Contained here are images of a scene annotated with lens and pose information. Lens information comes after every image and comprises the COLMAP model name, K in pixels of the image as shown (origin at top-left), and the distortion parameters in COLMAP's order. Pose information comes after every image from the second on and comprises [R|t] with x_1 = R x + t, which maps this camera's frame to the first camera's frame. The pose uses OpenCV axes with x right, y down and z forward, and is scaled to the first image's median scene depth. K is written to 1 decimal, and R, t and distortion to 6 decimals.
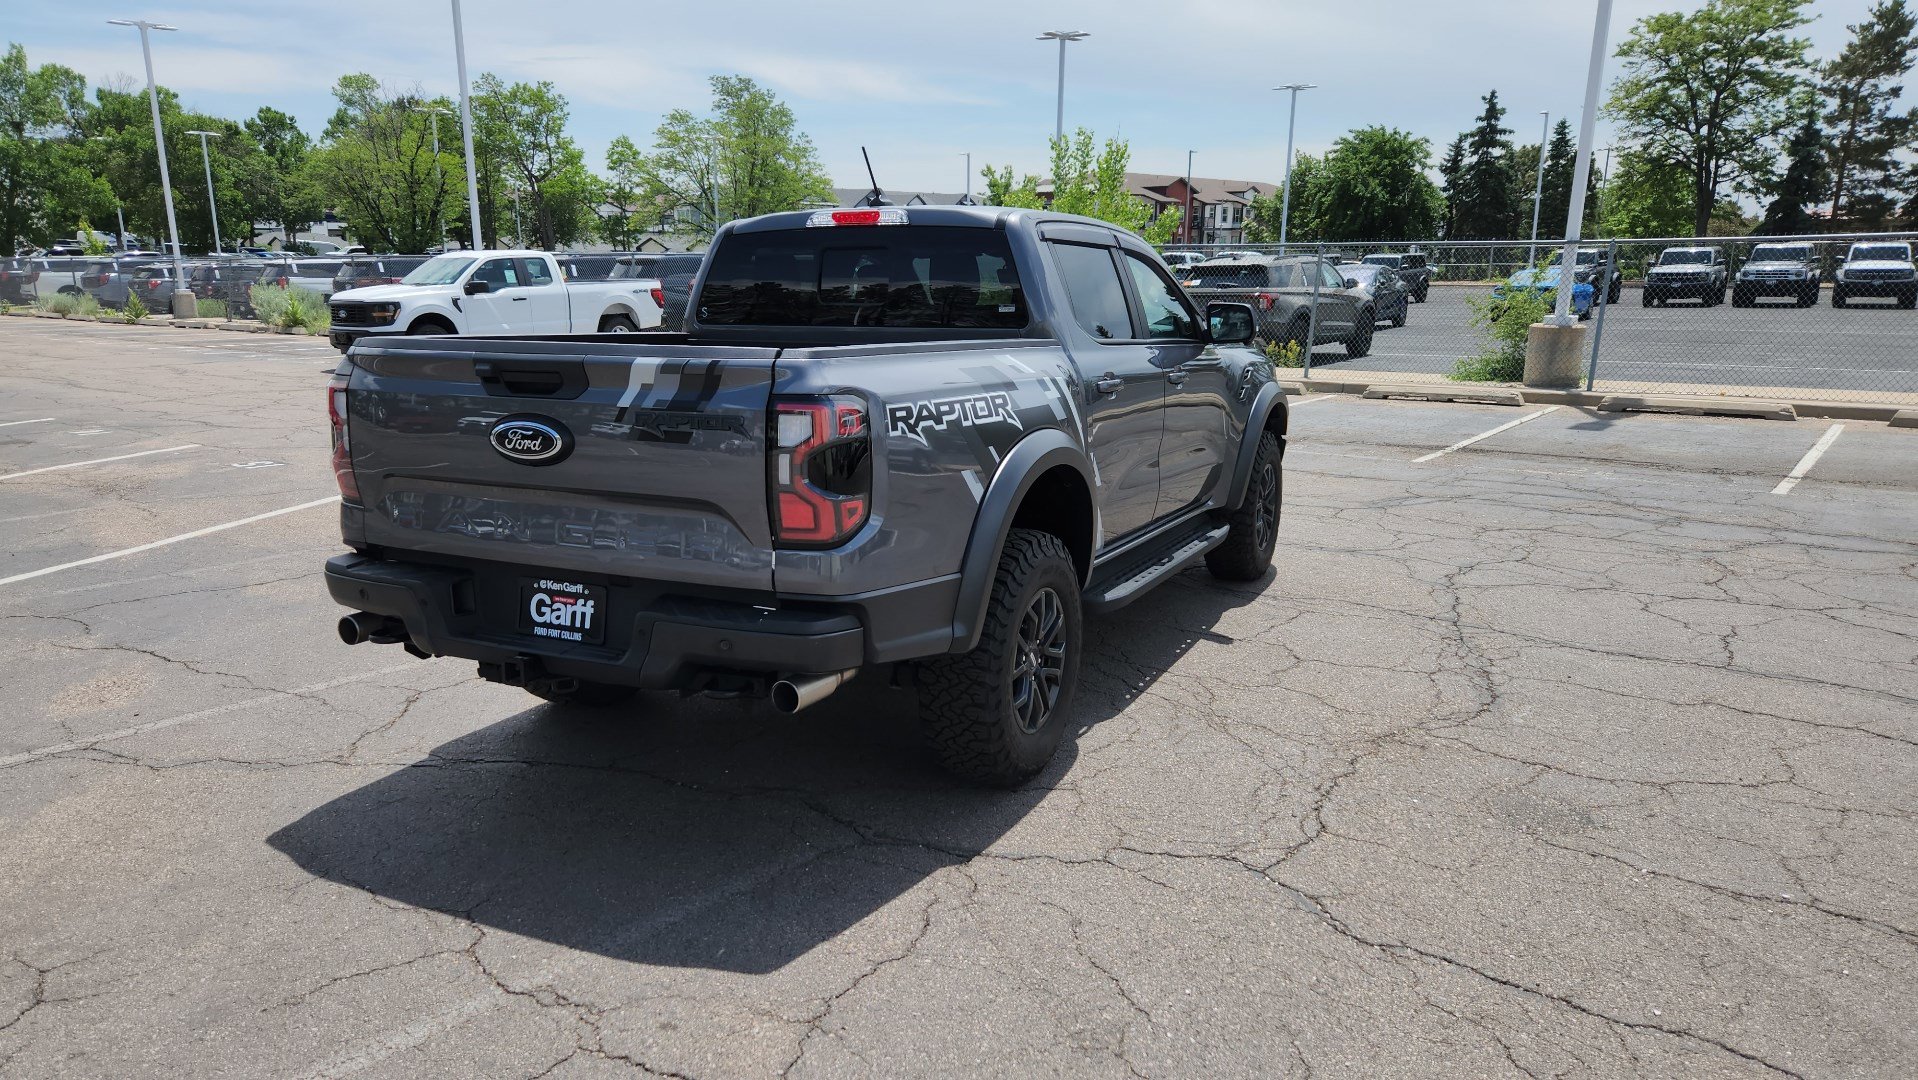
lens RADIAL K [[1304.1, 0, 940.5], [0, 1304.1, 542.3], [0, 0, 1]] dist [0.069001, -0.061500]
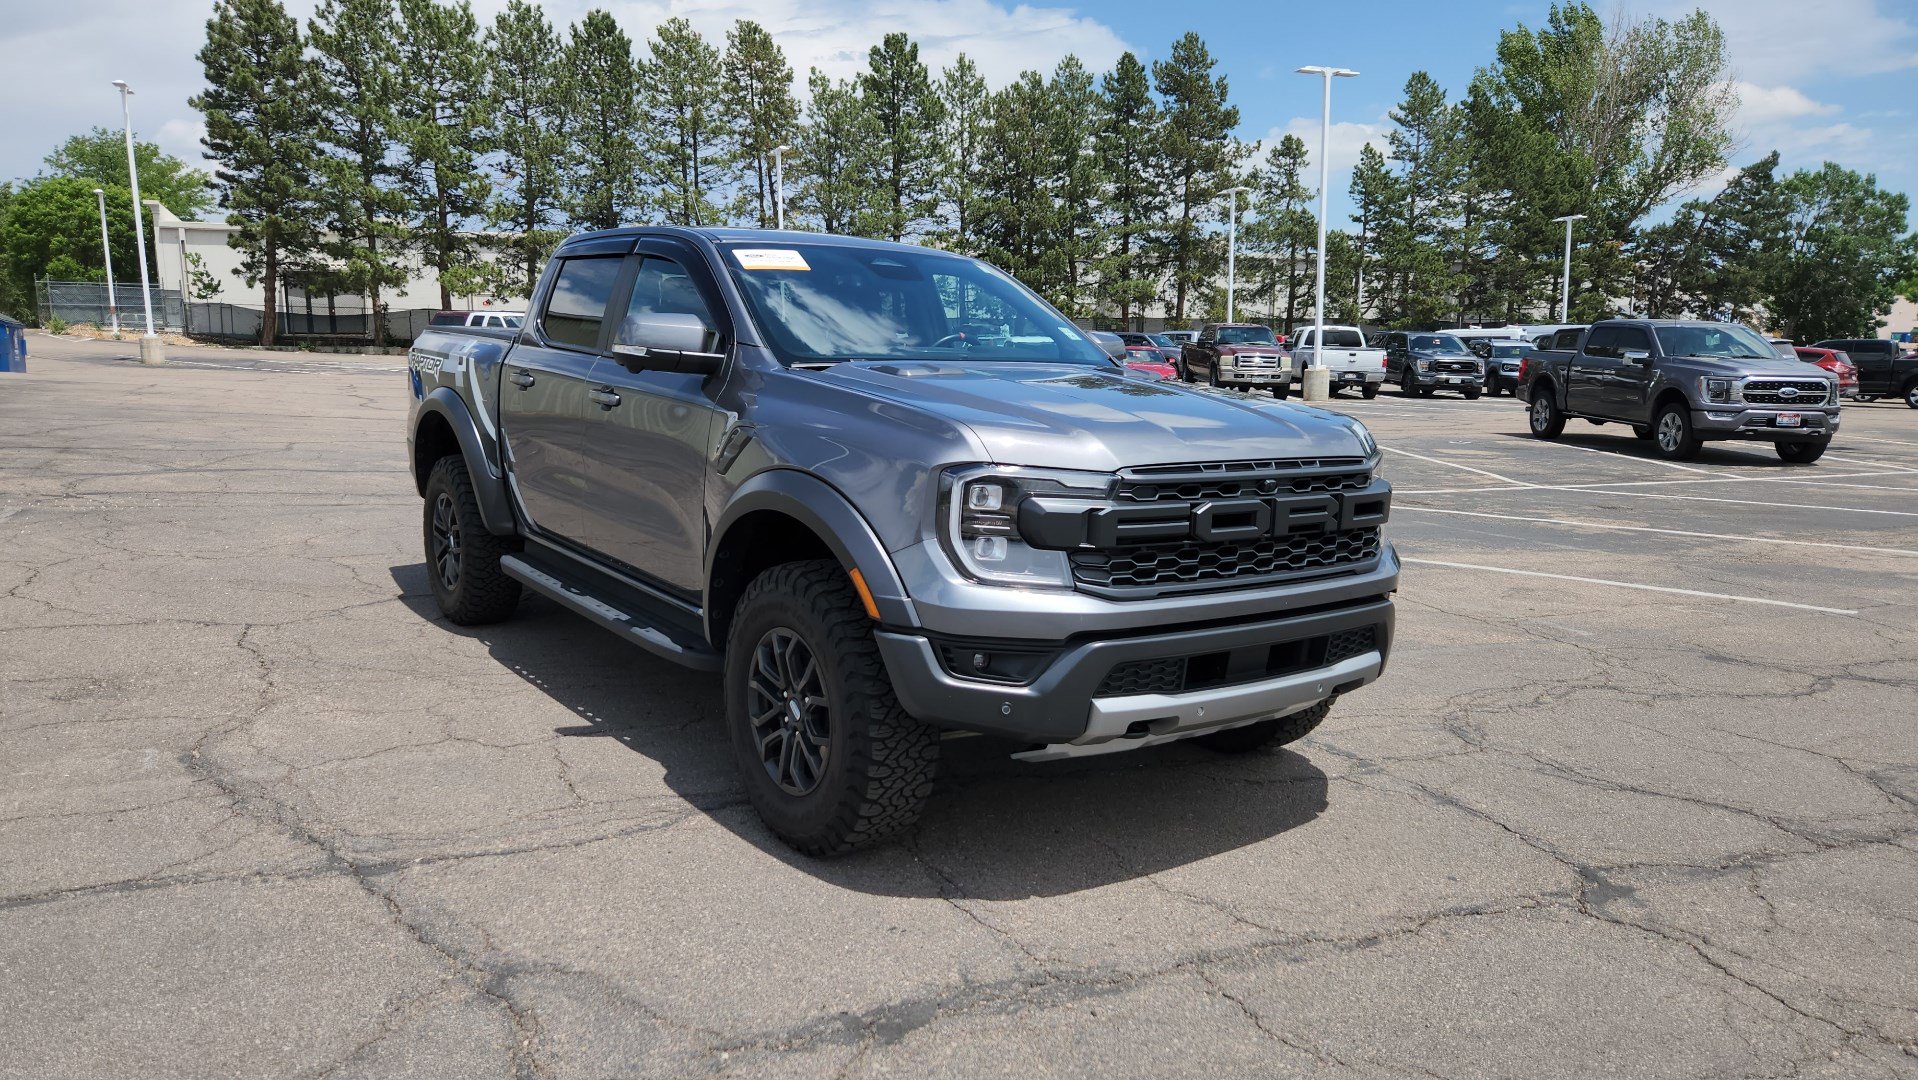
lens RADIAL K [[1284.6, 0, 899.5], [0, 1284.6, 537.6], [0, 0, 1]] dist [0.071761, -0.056332]
pose [[-0.487084, 0.117326, -0.865438, 0.728629], [-0.198177, 0.950239, 0.240360, -0.245978], [0.850573, 0.288585, -0.439595, 1.373913]]
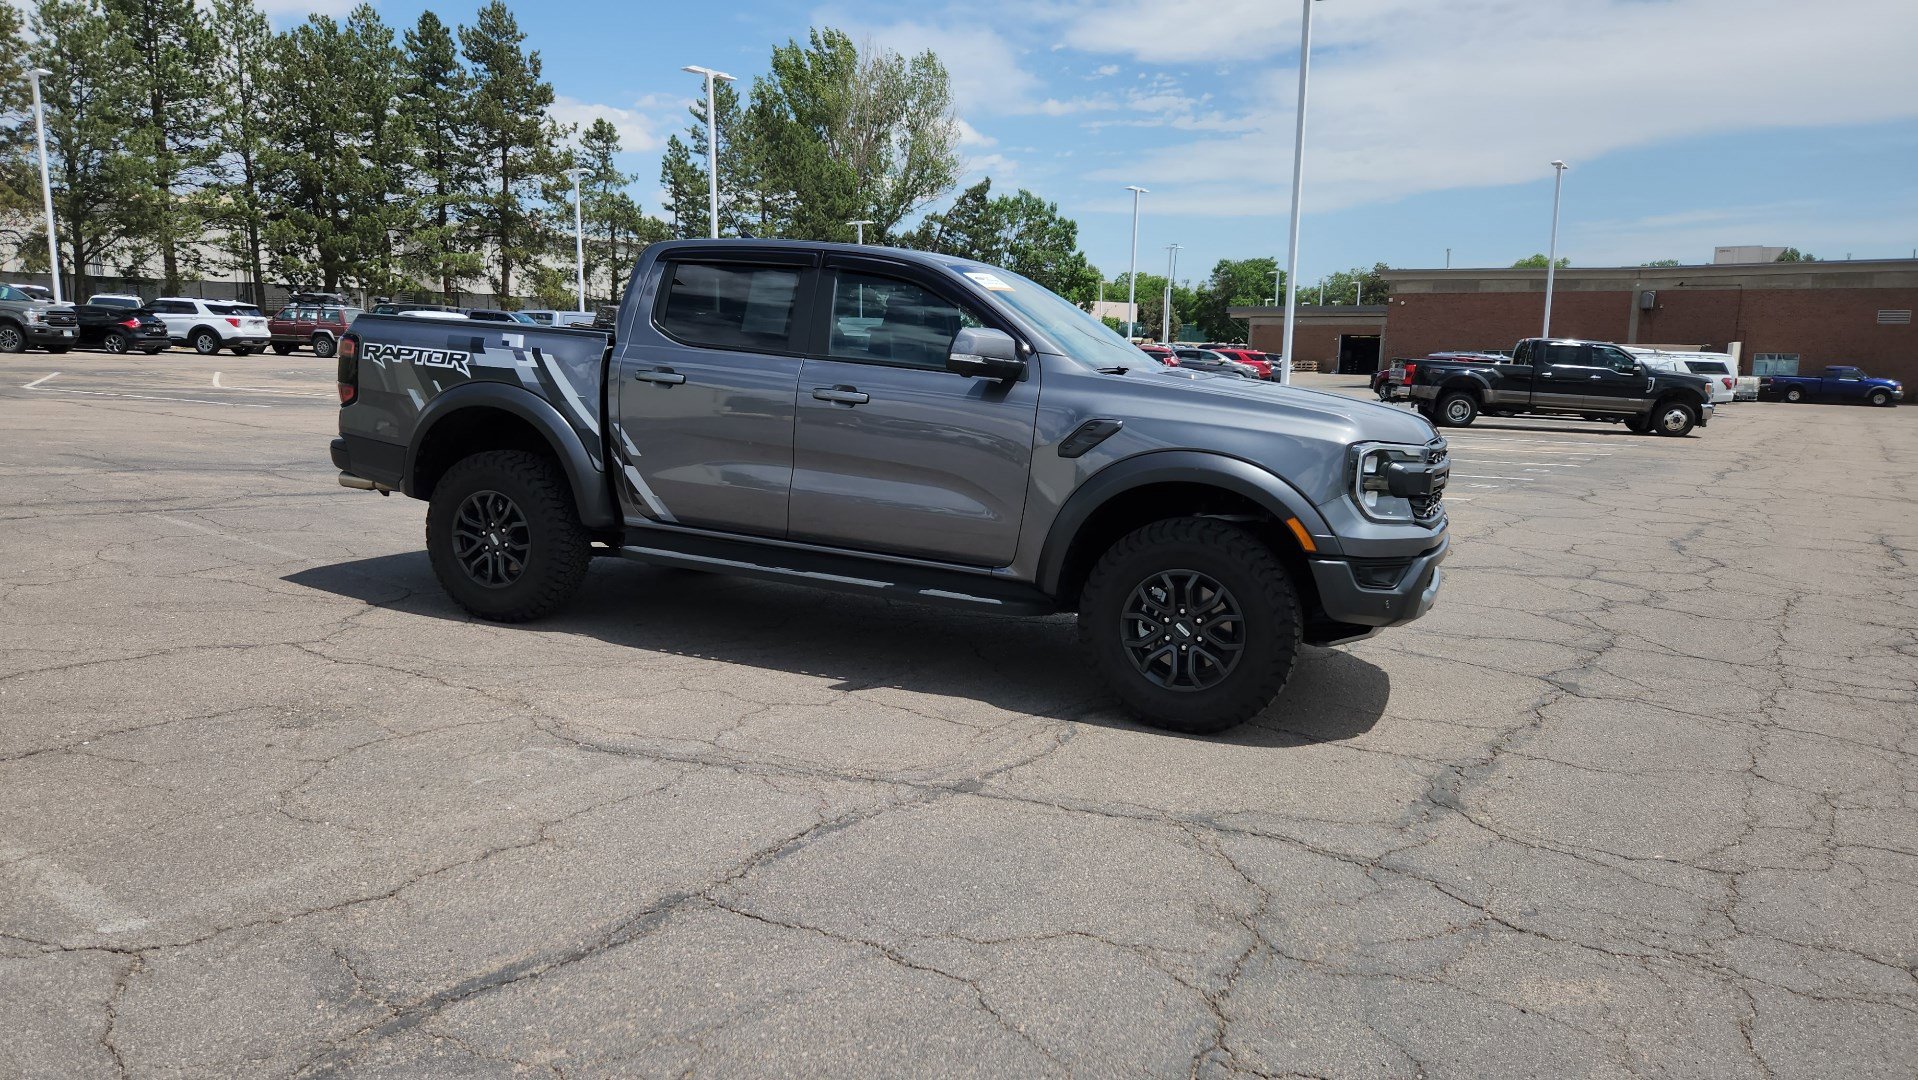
lens RADIAL K [[1298.1, 0, 900.0], [0, 1298.1, 545.3], [0, 0, 1]] dist [0.071167, -0.061150]
pose [[0.033389, 0.151279, -0.987927, 1.017306], [-0.240745, 0.960590, 0.138956, -0.144260], [0.970014, 0.233199, 0.068492, 0.884137]]
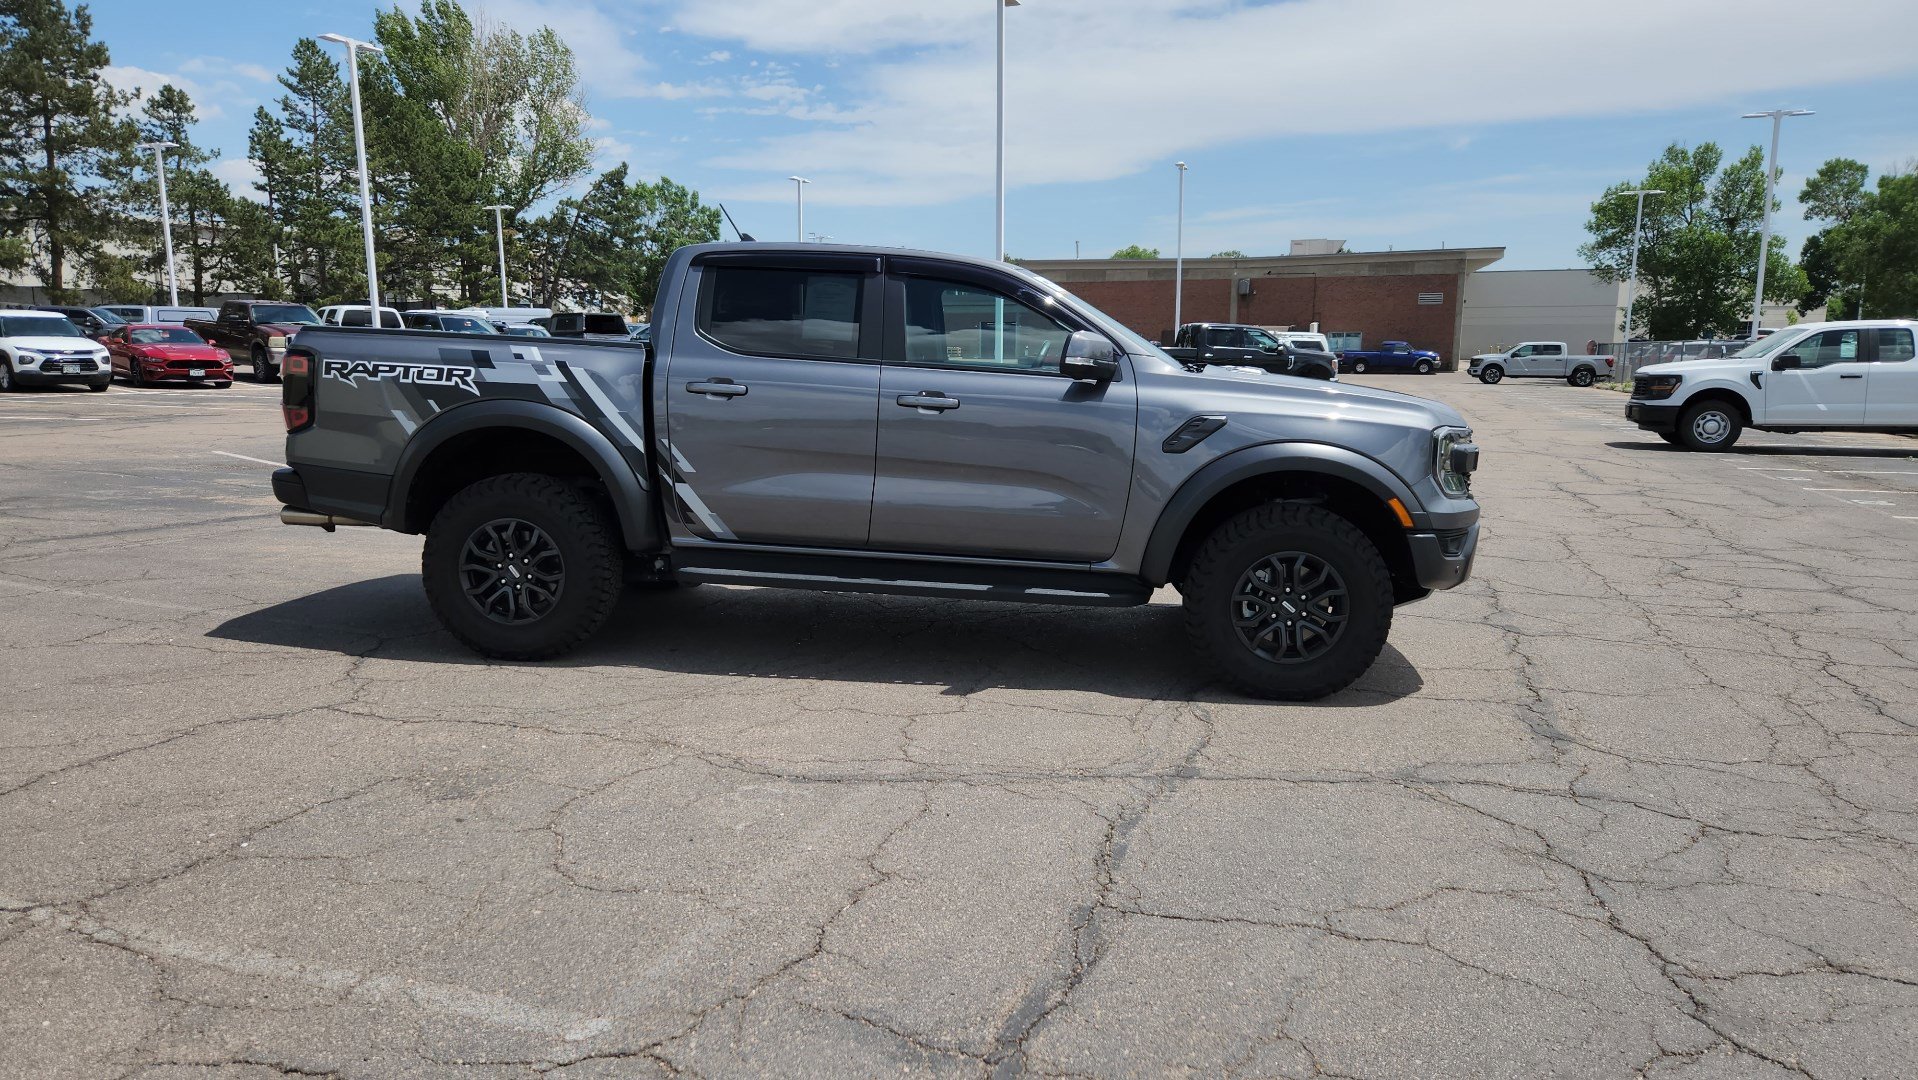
lens RADIAL K [[1304.1, 0, 940.5], [0, 1304.1, 542.3], [0, 0, 1]] dist [0.069001, -0.061500]
pose [[0.336478, 0.144183, -0.930588, 0.970217], [-0.207197, 0.975327, 0.076197, -0.087928], [0.918614, 0.167176, 0.358050, 0.600122]]
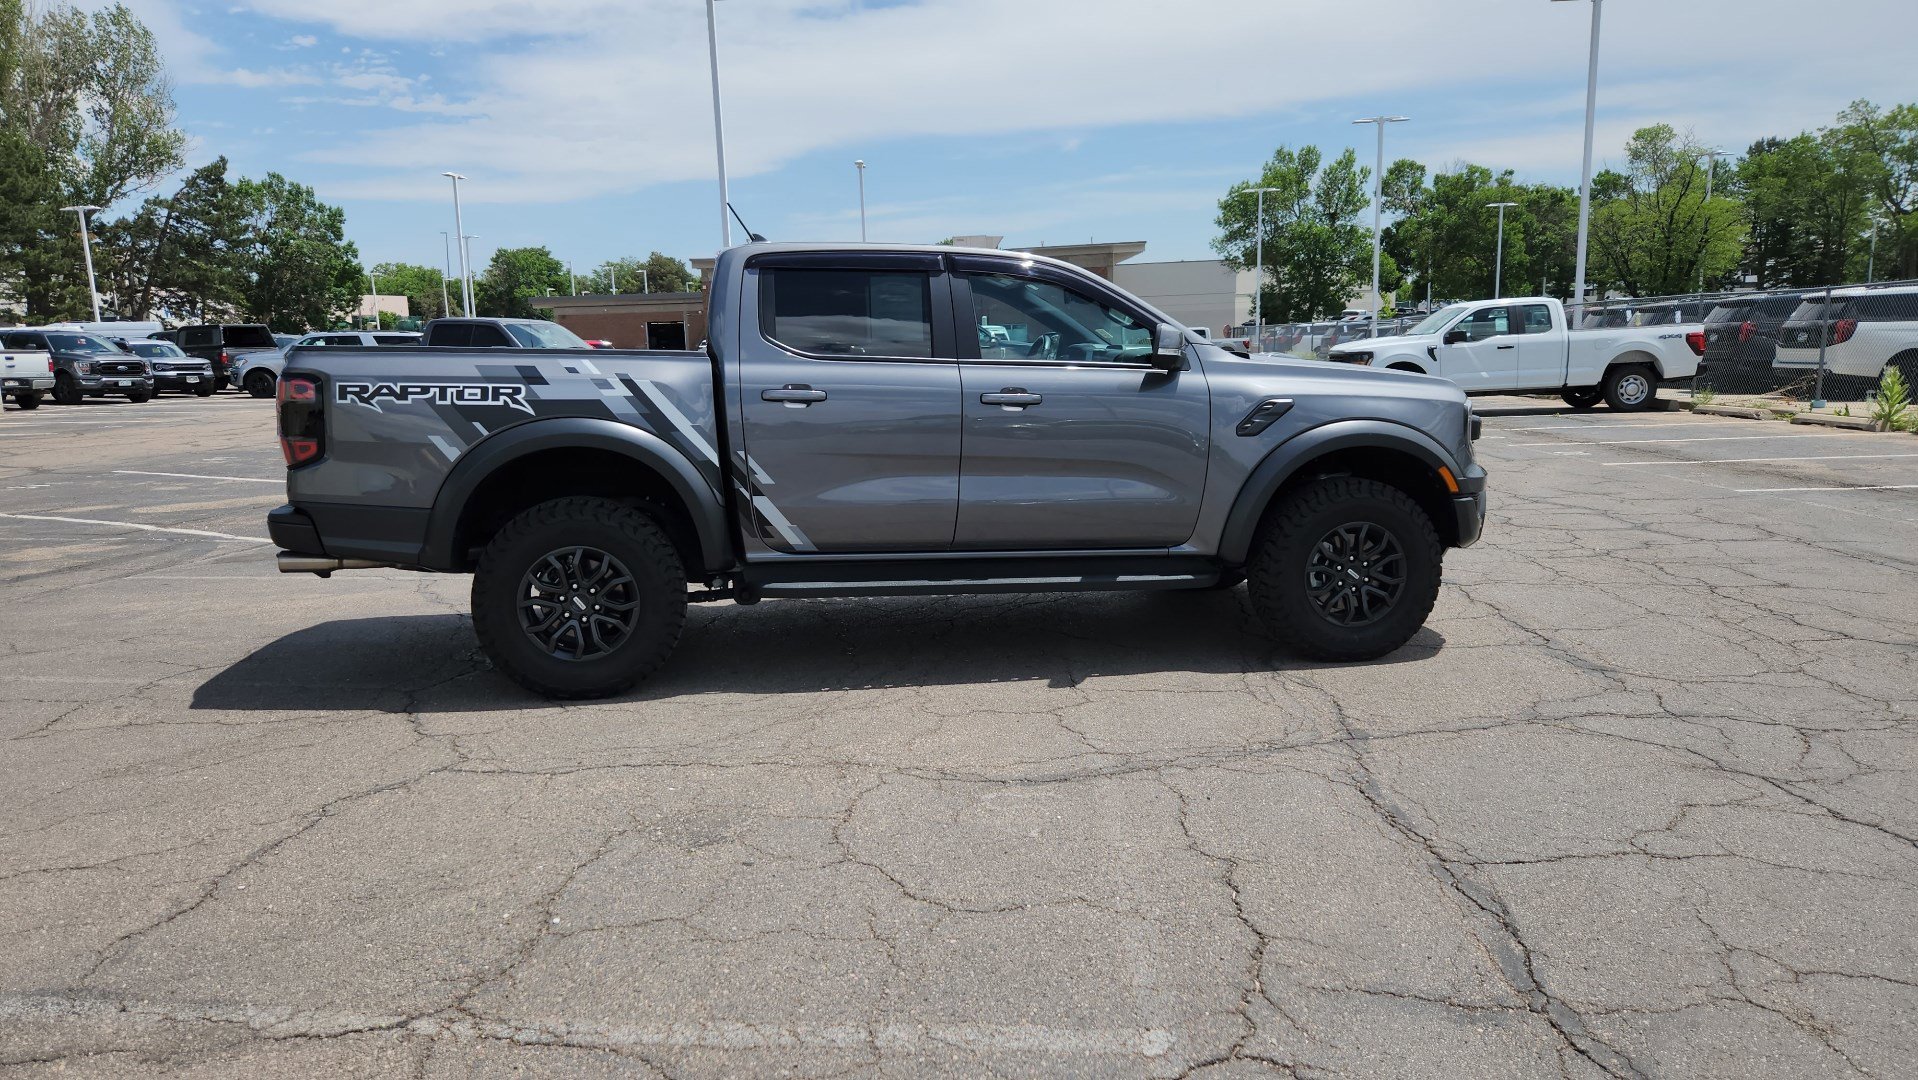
lens RADIAL K [[1304.1, 0, 940.5], [0, 1304.1, 542.3], [0, 0, 1]] dist [0.069001, -0.061500]
pose [[0.572865, 0.111582, -0.812019, 0.839543], [-0.147844, 0.988508, 0.031533, -0.037939], [0.806206, 0.101988, 0.582779, 0.356213]]
